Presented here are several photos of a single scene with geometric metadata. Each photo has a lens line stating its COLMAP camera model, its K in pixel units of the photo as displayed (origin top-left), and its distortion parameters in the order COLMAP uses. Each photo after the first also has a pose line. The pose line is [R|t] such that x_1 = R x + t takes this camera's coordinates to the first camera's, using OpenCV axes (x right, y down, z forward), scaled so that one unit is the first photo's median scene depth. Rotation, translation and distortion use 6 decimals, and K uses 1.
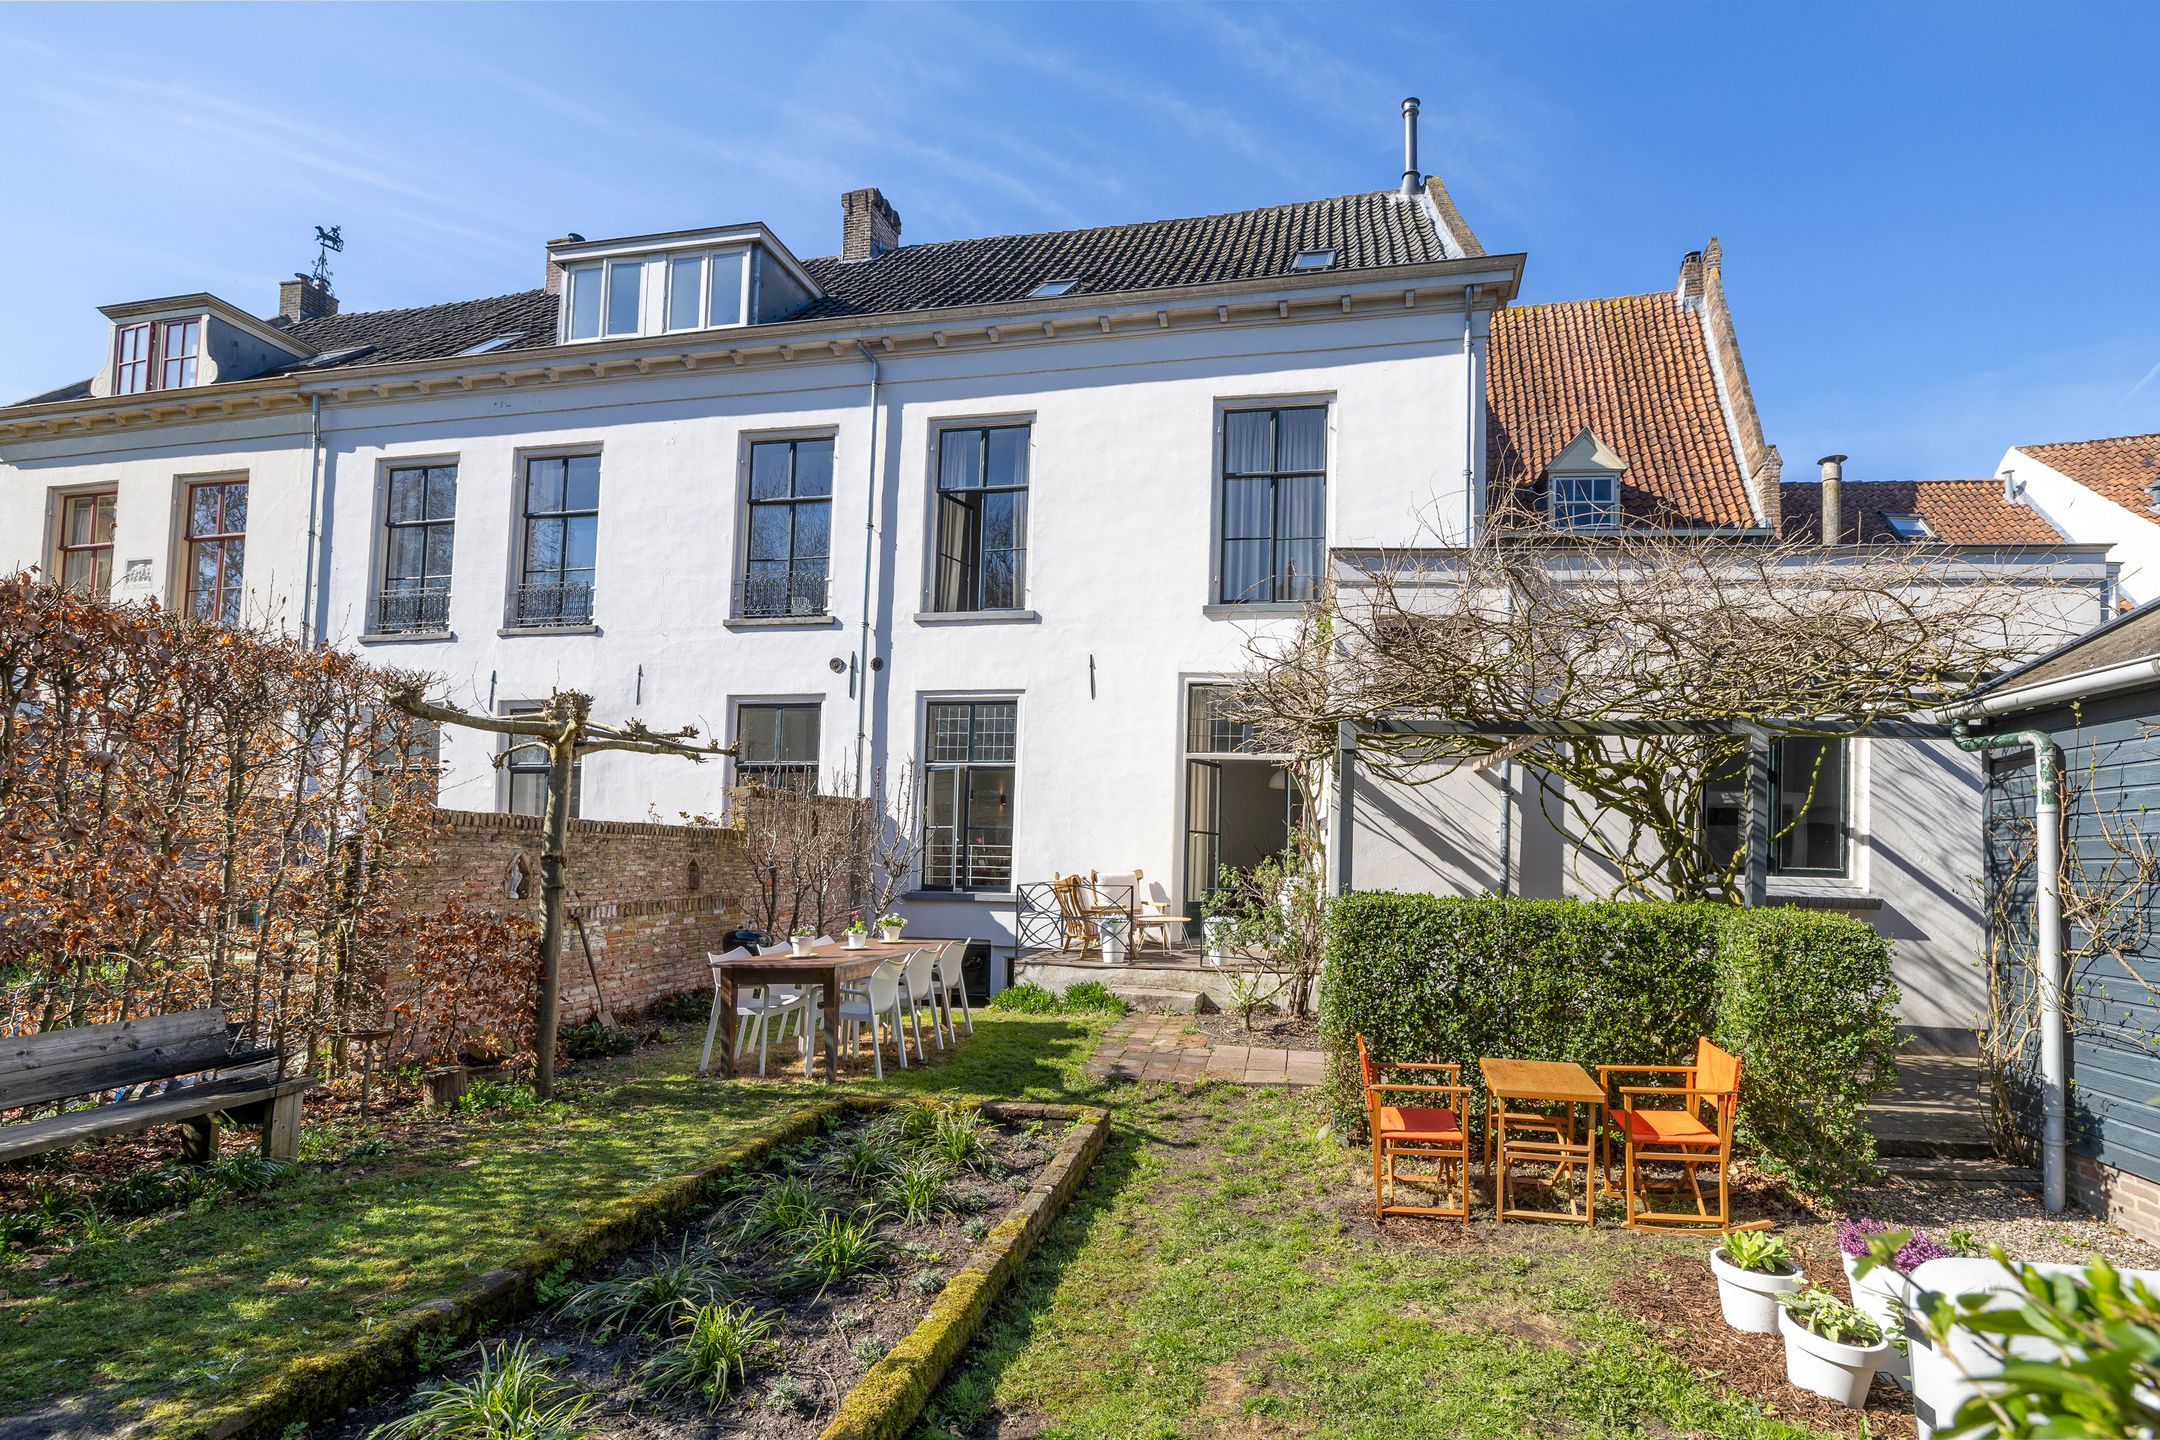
lens RADIAL K [[1042.4, 0, 1078.2], [0, 1042.4, 782.2], [0, 0, 1]] dist [0.003237, 0.001265]
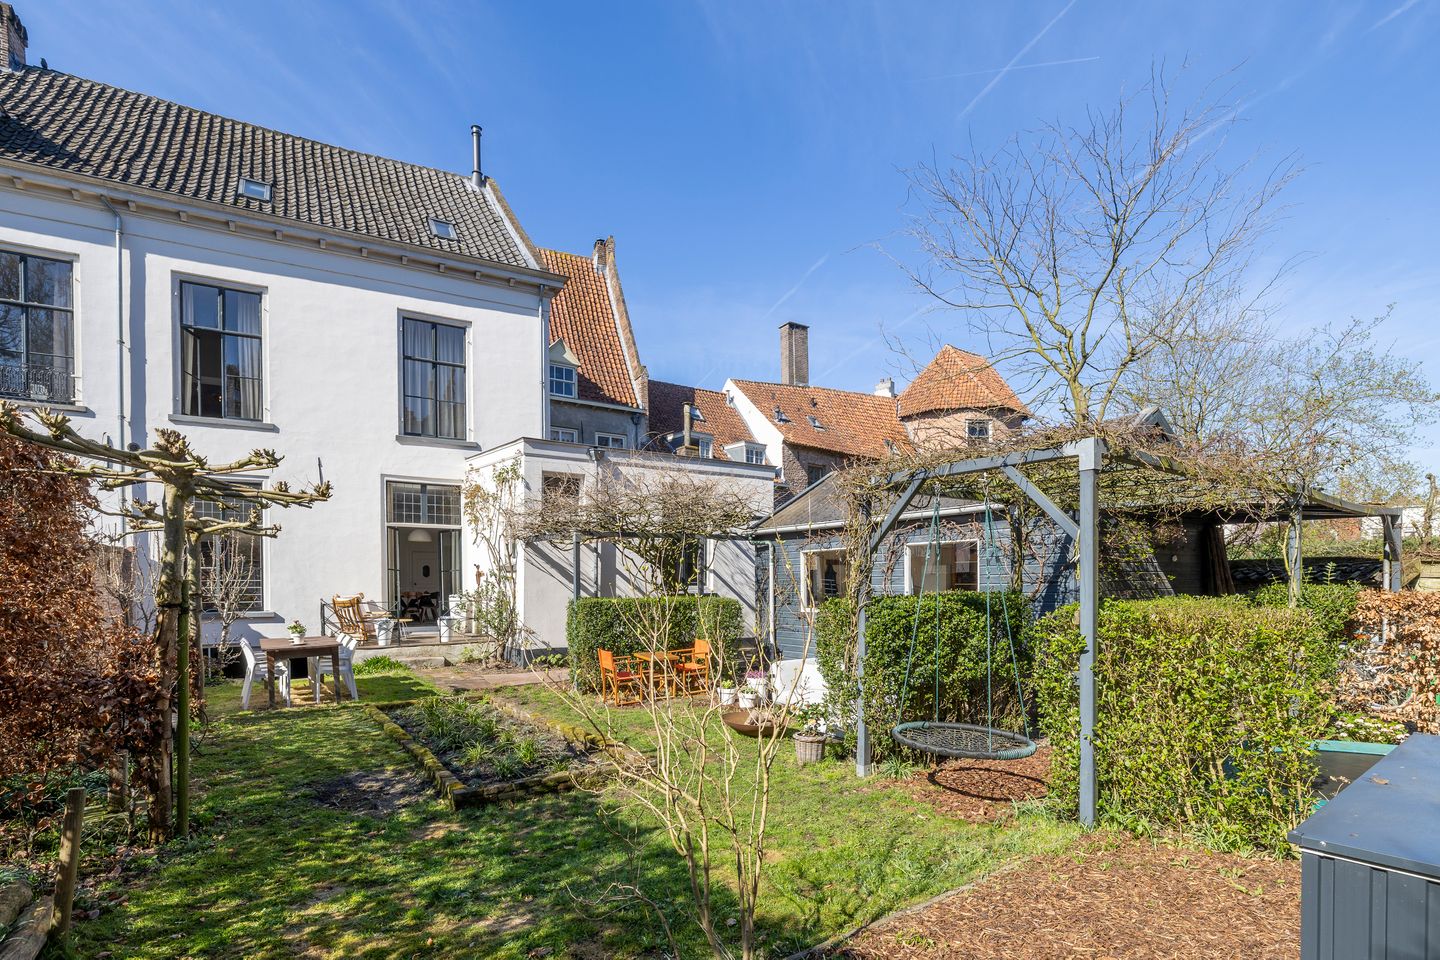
lens RADIAL K [[695.0, 0, 718.8], [0, 695.0, 521.5], [0, 0, 1]] dist [0.003237, 0.001265]
pose [[0.747053, 0.029359, 0.664116, -0.216761], [-0.024097, 0.999564, -0.017082, -0.021325], [-0.664328, -0.003242, 0.747434, -0.176229]]
